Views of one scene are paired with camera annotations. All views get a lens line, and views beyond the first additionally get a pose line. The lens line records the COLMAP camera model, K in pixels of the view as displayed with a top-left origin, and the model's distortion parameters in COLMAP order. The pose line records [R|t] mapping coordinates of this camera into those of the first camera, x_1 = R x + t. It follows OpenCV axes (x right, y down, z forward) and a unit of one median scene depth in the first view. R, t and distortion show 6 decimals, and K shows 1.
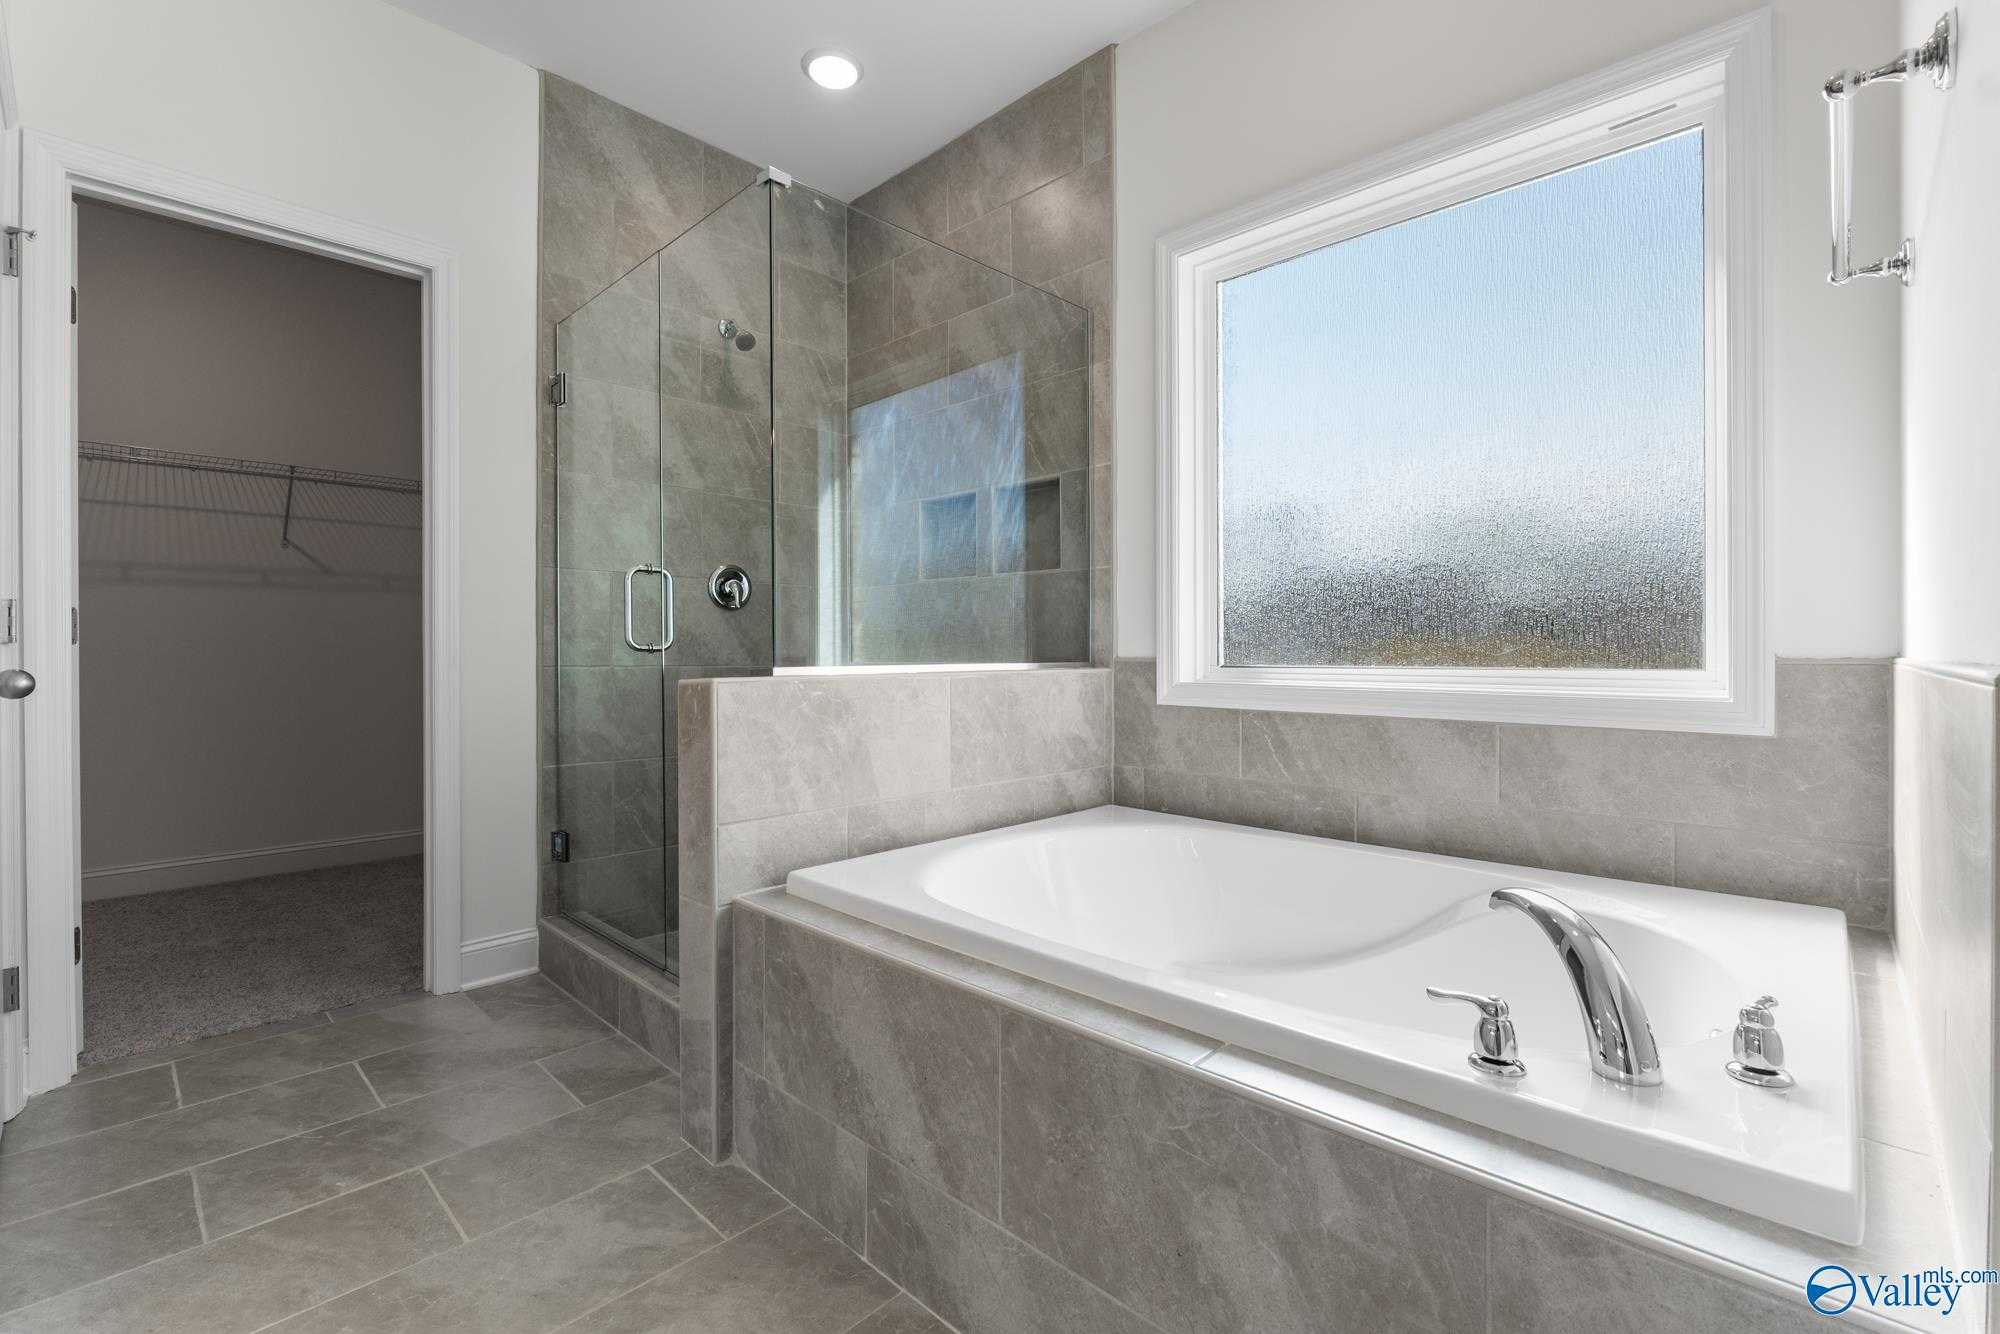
lens RADIAL K [[875.5, 0, 1013.5], [0, 875.5, 653.7], [0, 0, 1]] dist [-0.005547, -0.000213]
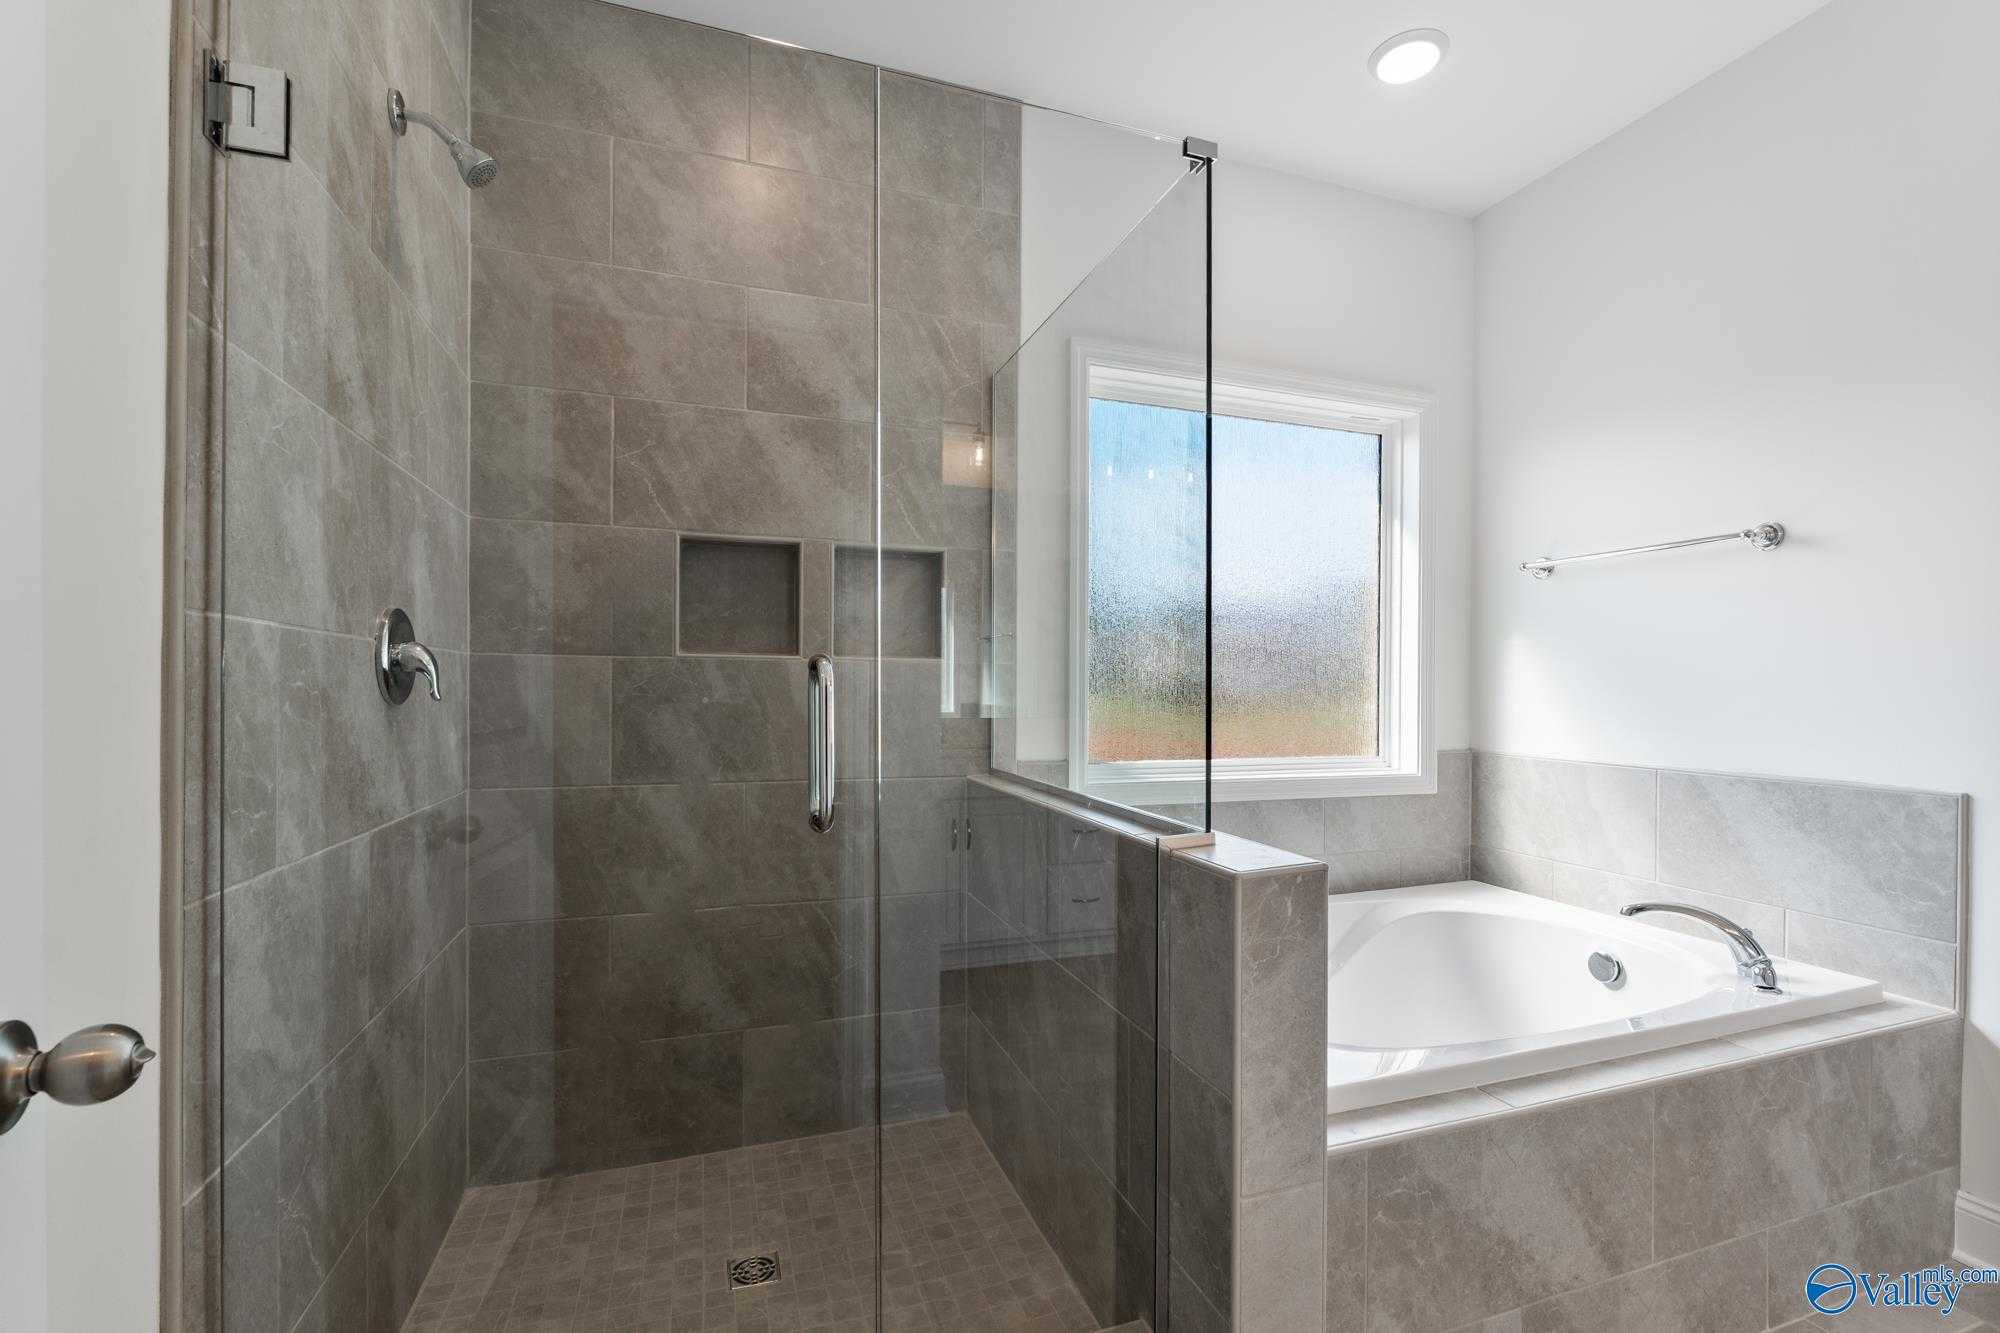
lens RADIAL K [[875.5, 0, 1010.1], [0, 875.5, 687.7], [0, 0, 1]] dist [-0.005547, -0.000213]
pose [[0.452324, 0.003642, 0.891846, -0.949027], [-0.006071, 0.999981, -0.001005, -0.096983], [-0.891833, -0.004960, 0.452338, 0.778938]]
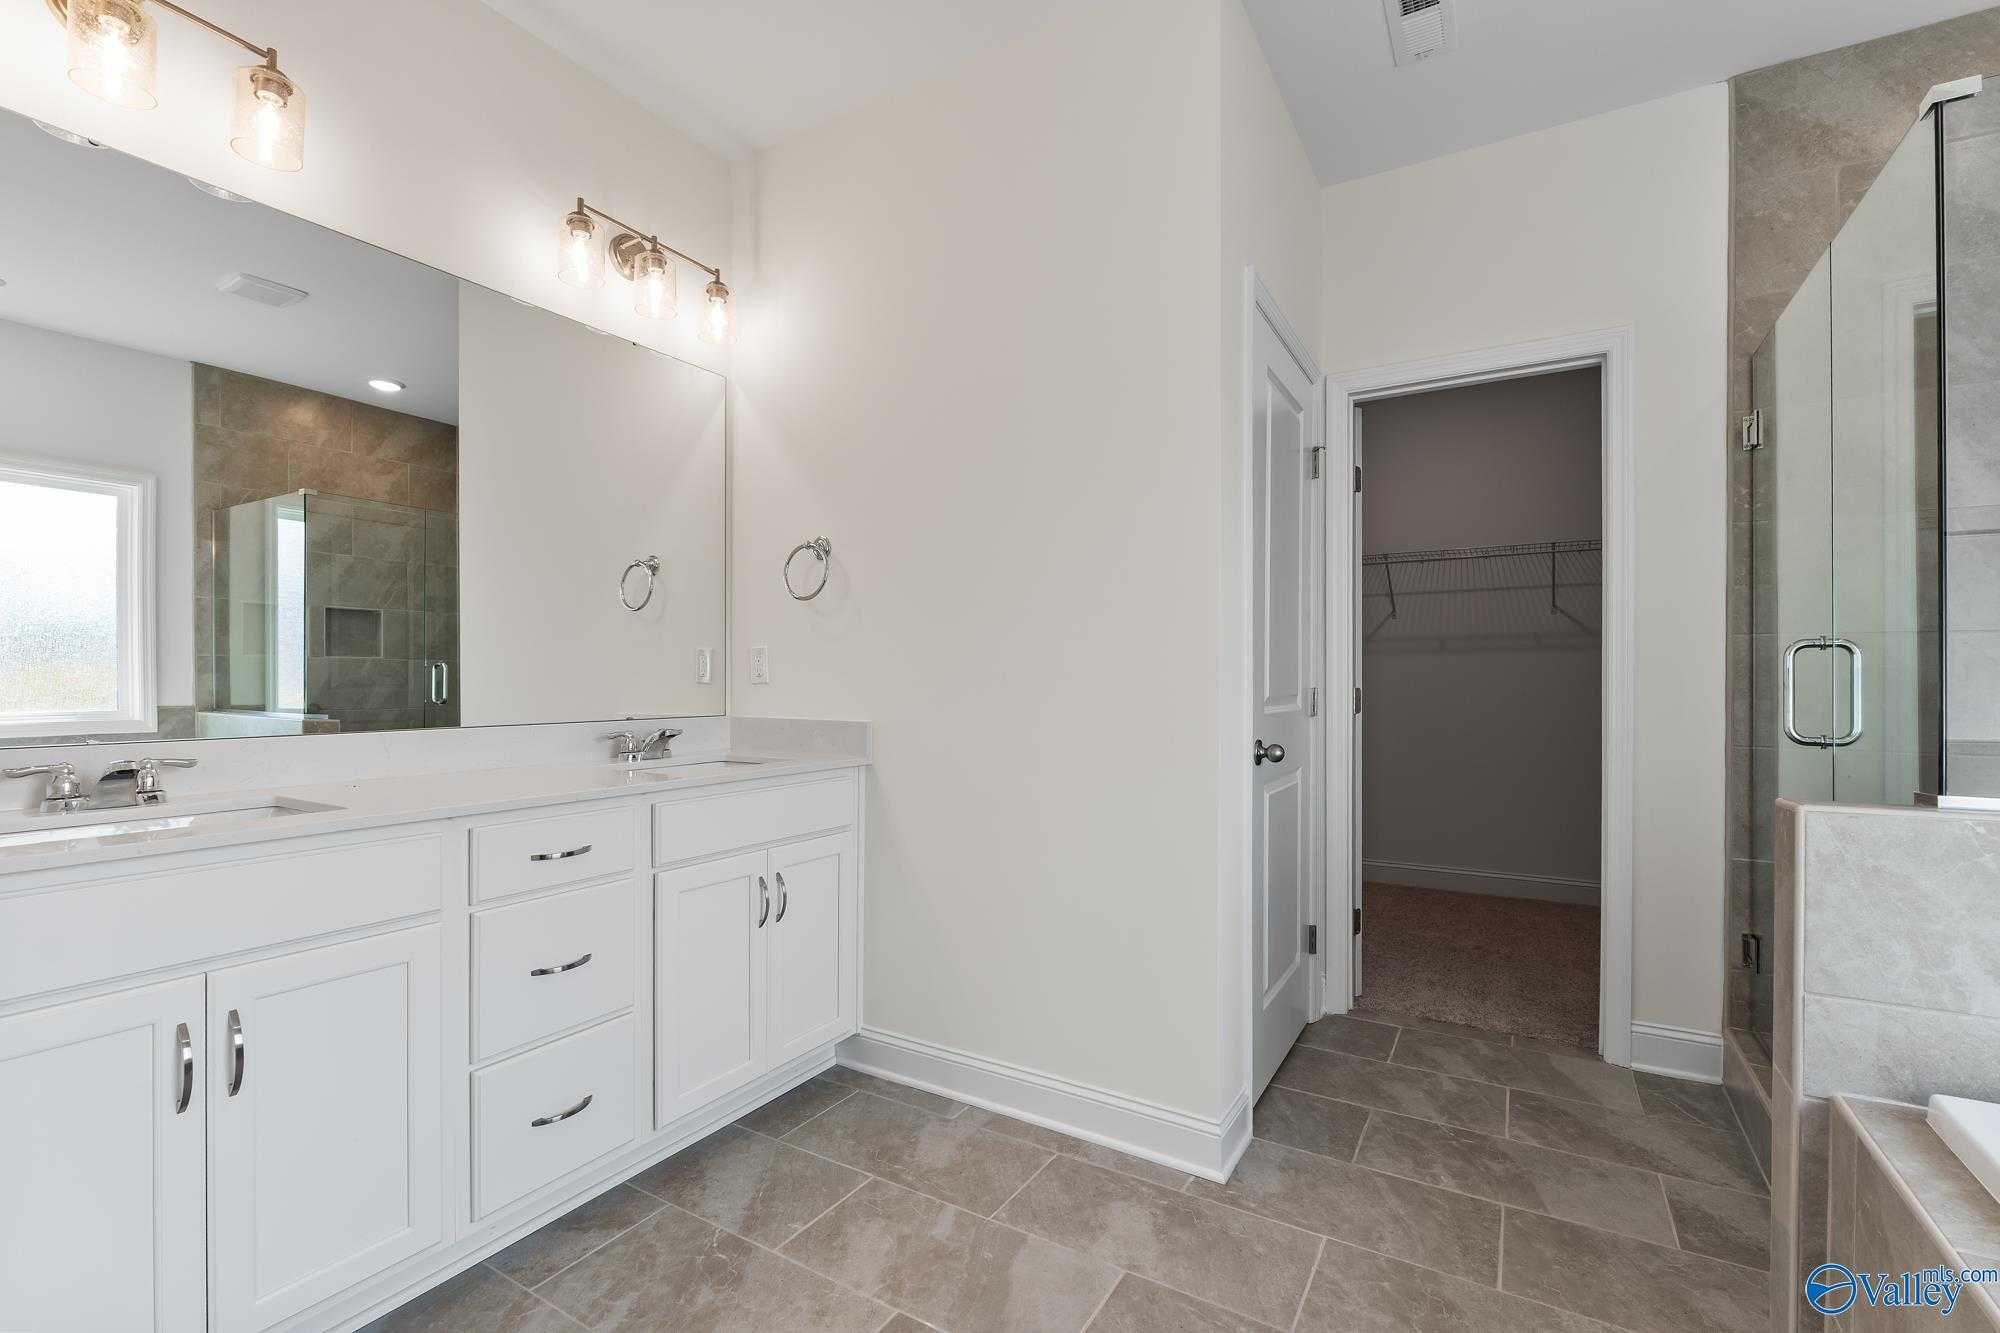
lens RADIAL K [[875.5, 0, 999.4], [0, 875.5, 677.7], [0, 0, 1]] dist [-0.005547, -0.000213]
pose [[0.218063, -0.000301, -0.975935, 0.223148], [-0.001024, 0.999999, -0.000537, -0.071534], [0.975934, 0.001117, 0.218063, 0.099075]]
